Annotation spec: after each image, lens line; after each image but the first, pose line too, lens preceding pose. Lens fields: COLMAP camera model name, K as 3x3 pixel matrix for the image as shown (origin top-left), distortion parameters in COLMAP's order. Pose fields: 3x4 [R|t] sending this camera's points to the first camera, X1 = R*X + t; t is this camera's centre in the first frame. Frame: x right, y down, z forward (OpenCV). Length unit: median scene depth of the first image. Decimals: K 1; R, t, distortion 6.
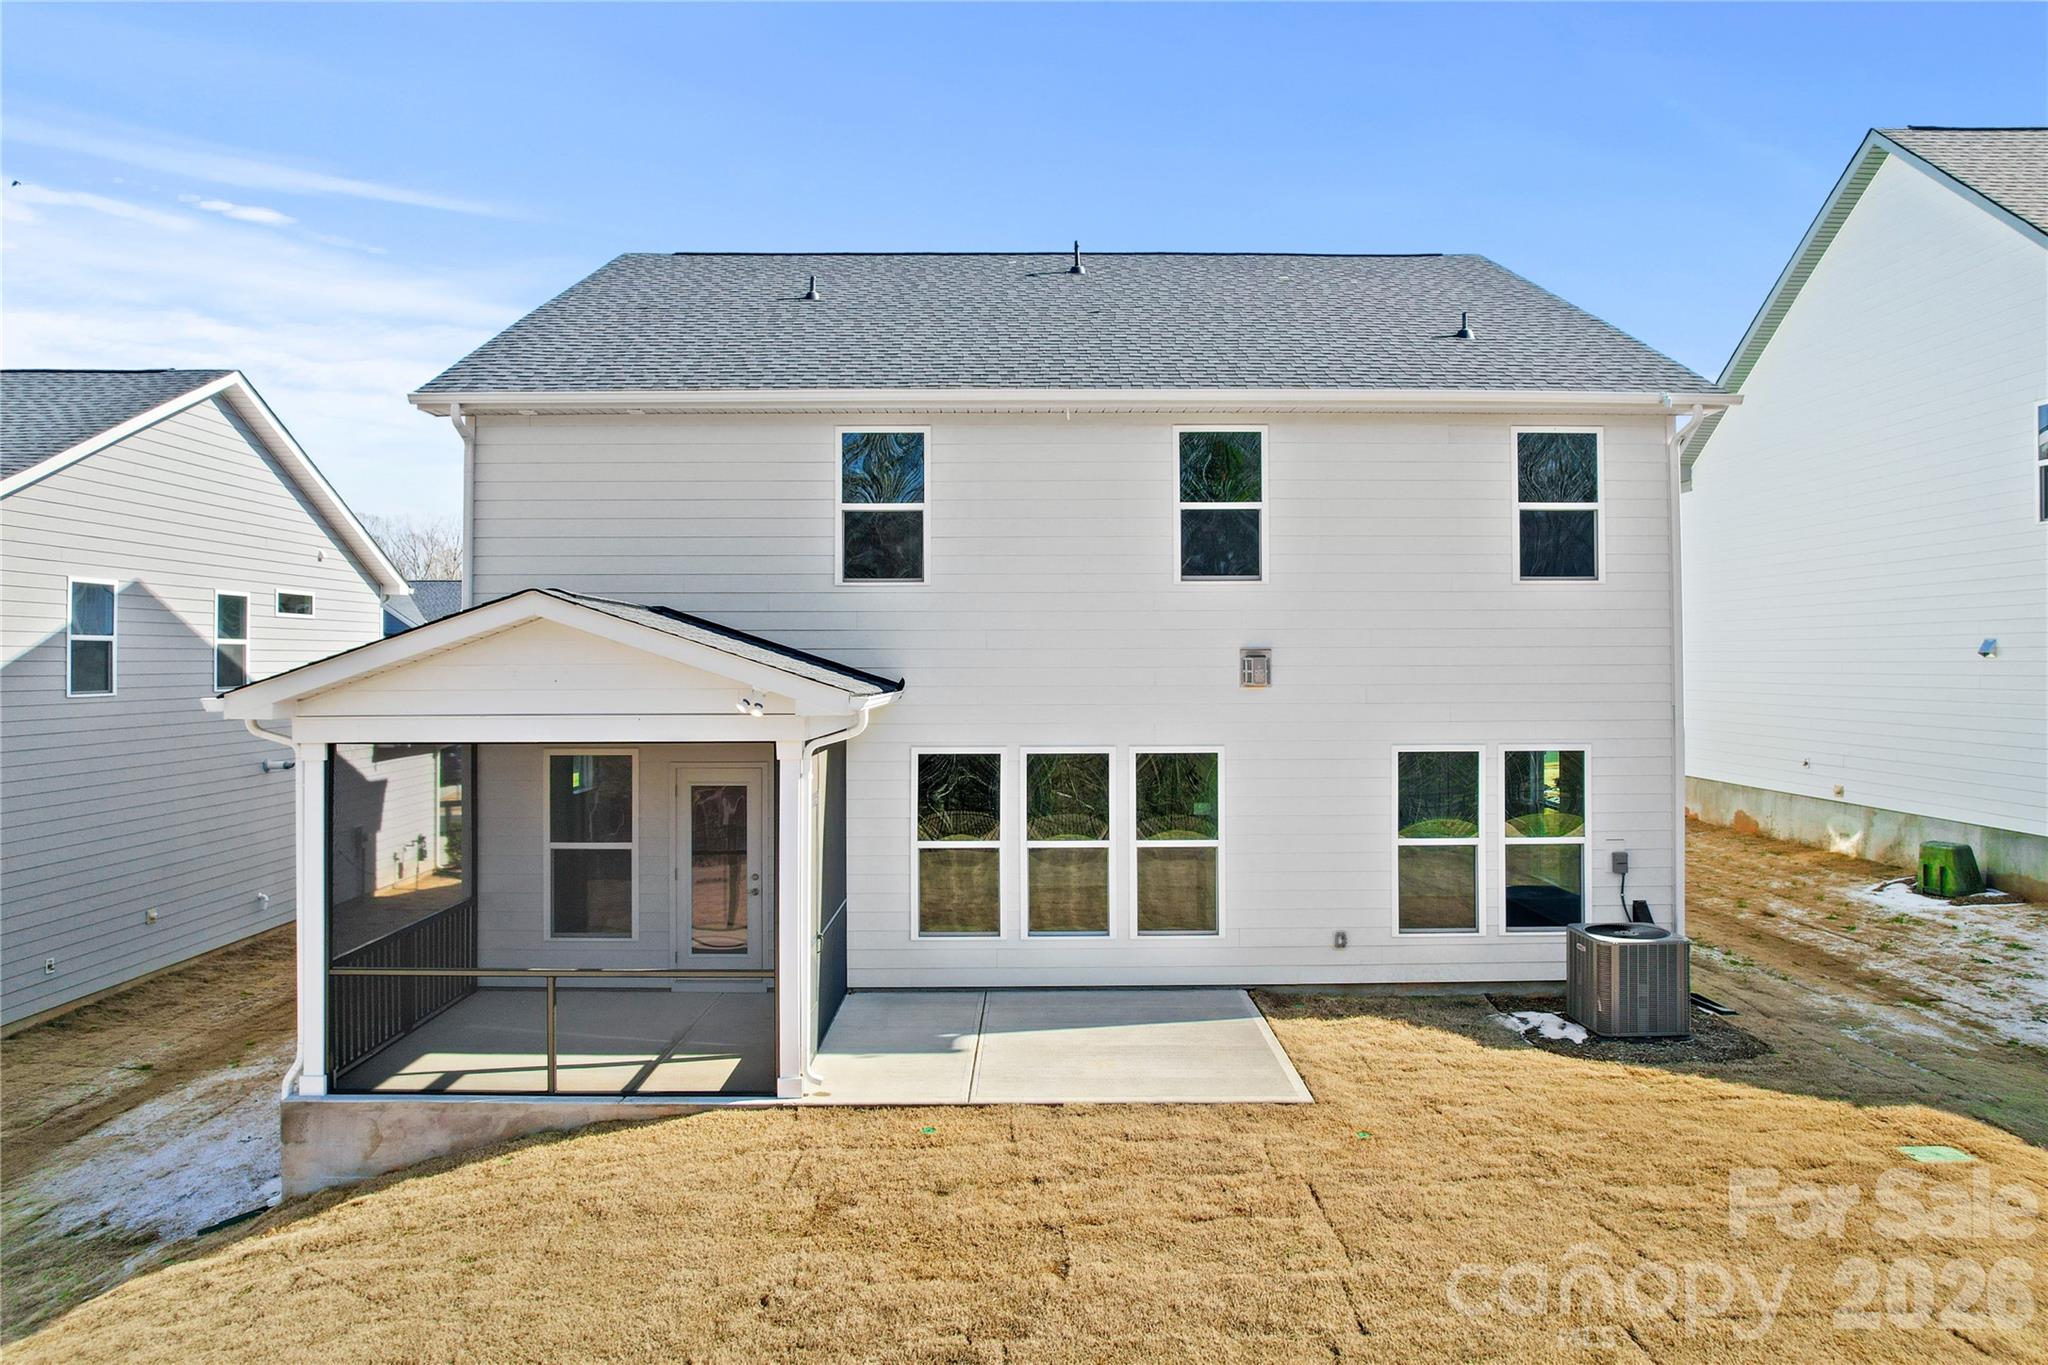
lens RADIAL K [[1307.4, 0, 1027.4], [0, 1307.4, 668.8], [0, 0, 1]] dist [-0.063497, 0.045845]
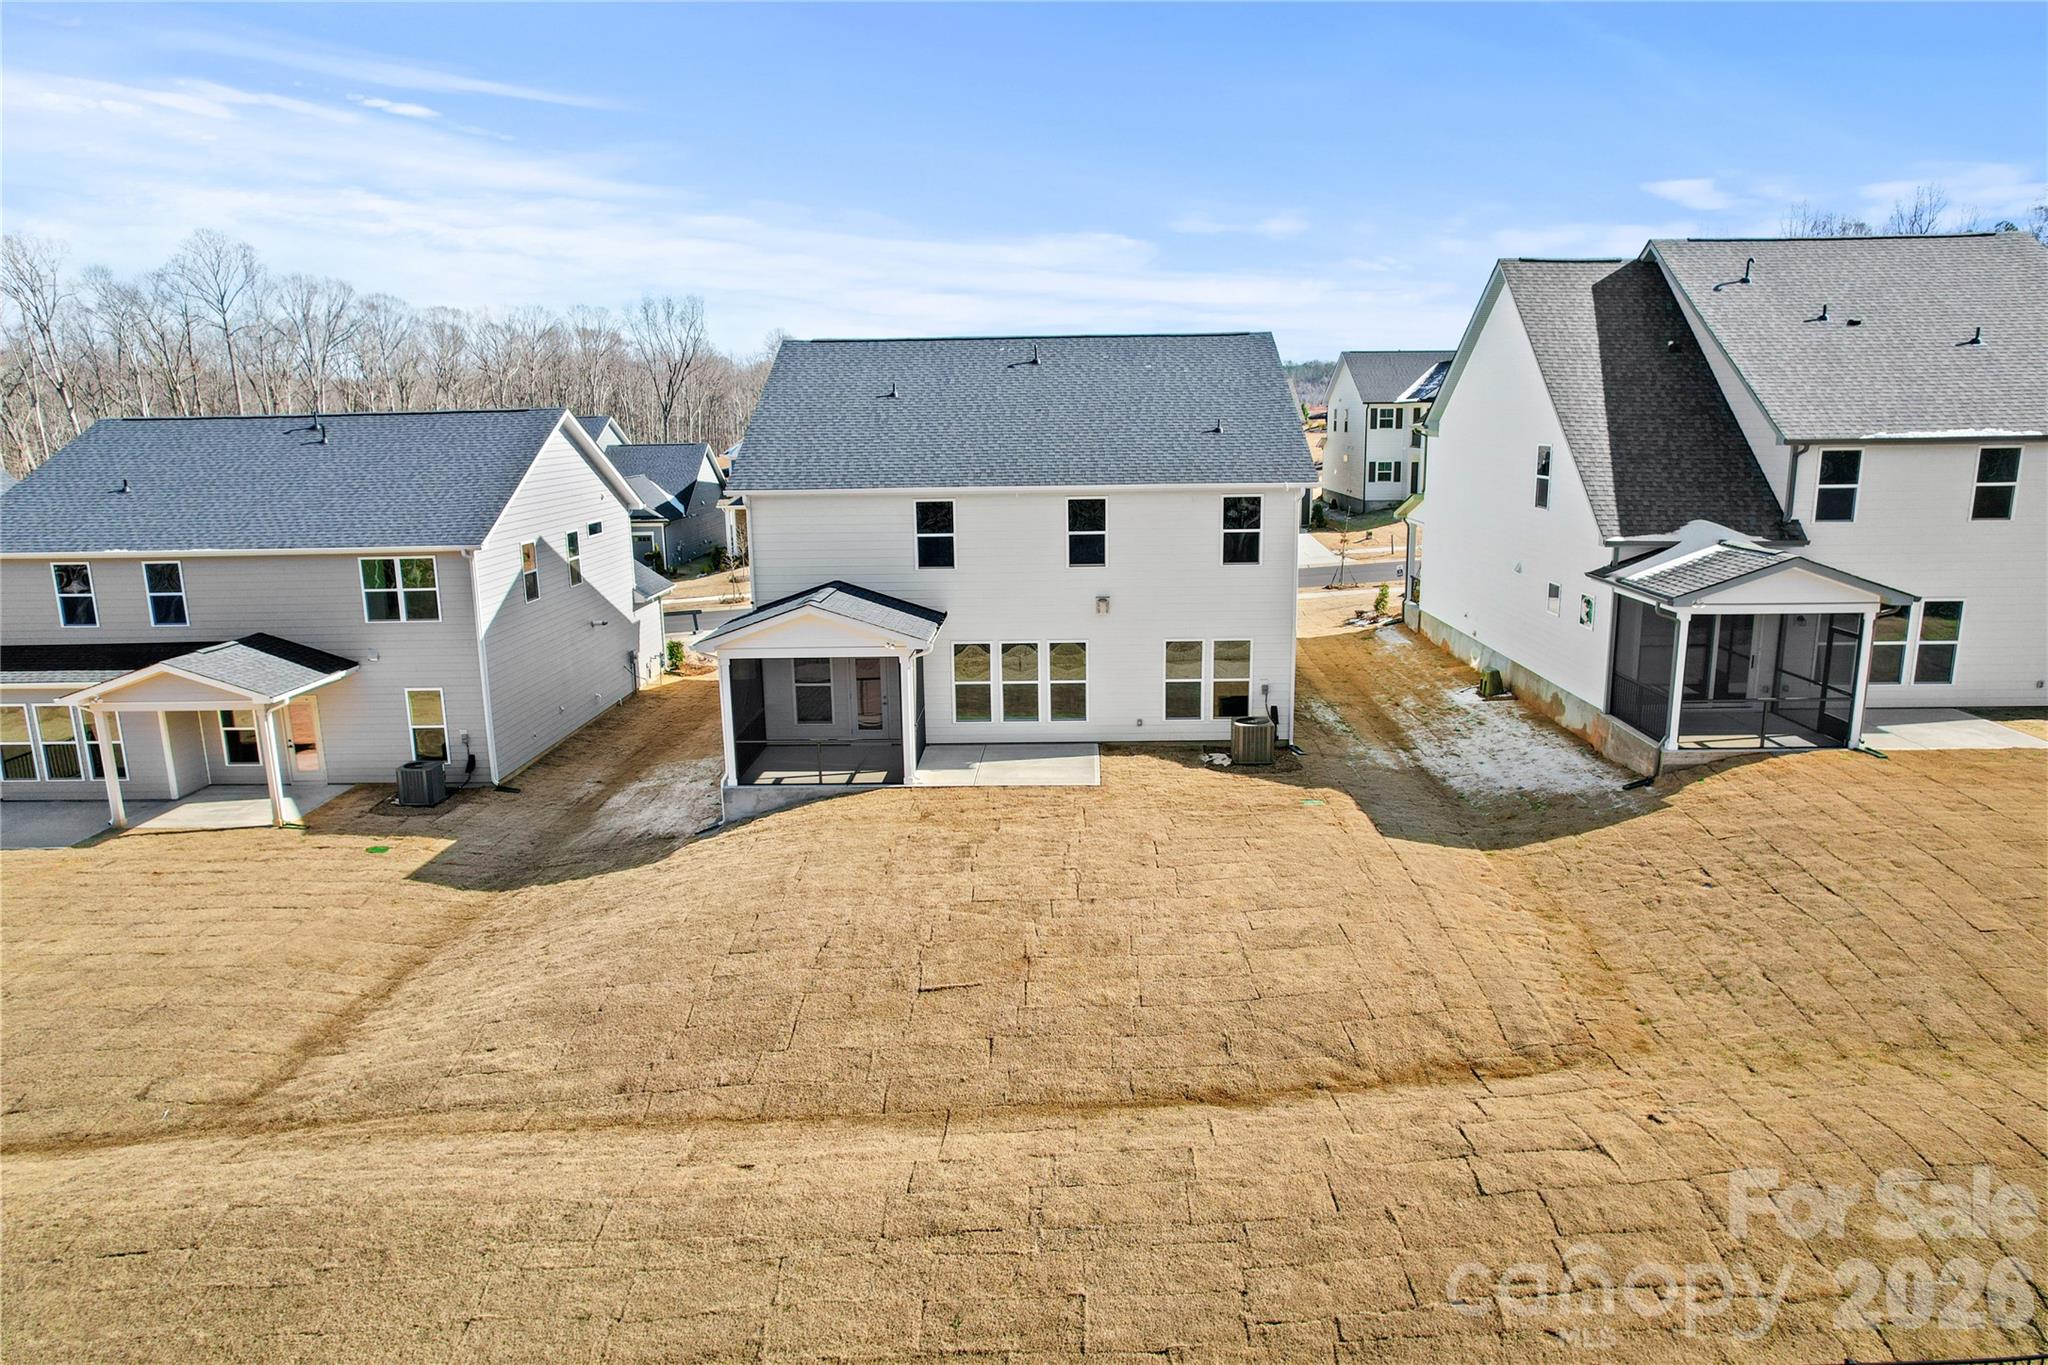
lens RADIAL K [[1307.4, 0, 1029.6], [0, 1307.4, 670.2], [0, 0, 1]] dist [-0.063497, 0.045845]
pose [[0.998879, -0.005902, -0.046960, 0.155392], [0.015037, 0.980358, 0.196655, -0.339289], [0.044877, -0.197140, 0.979348, -1.254106]]
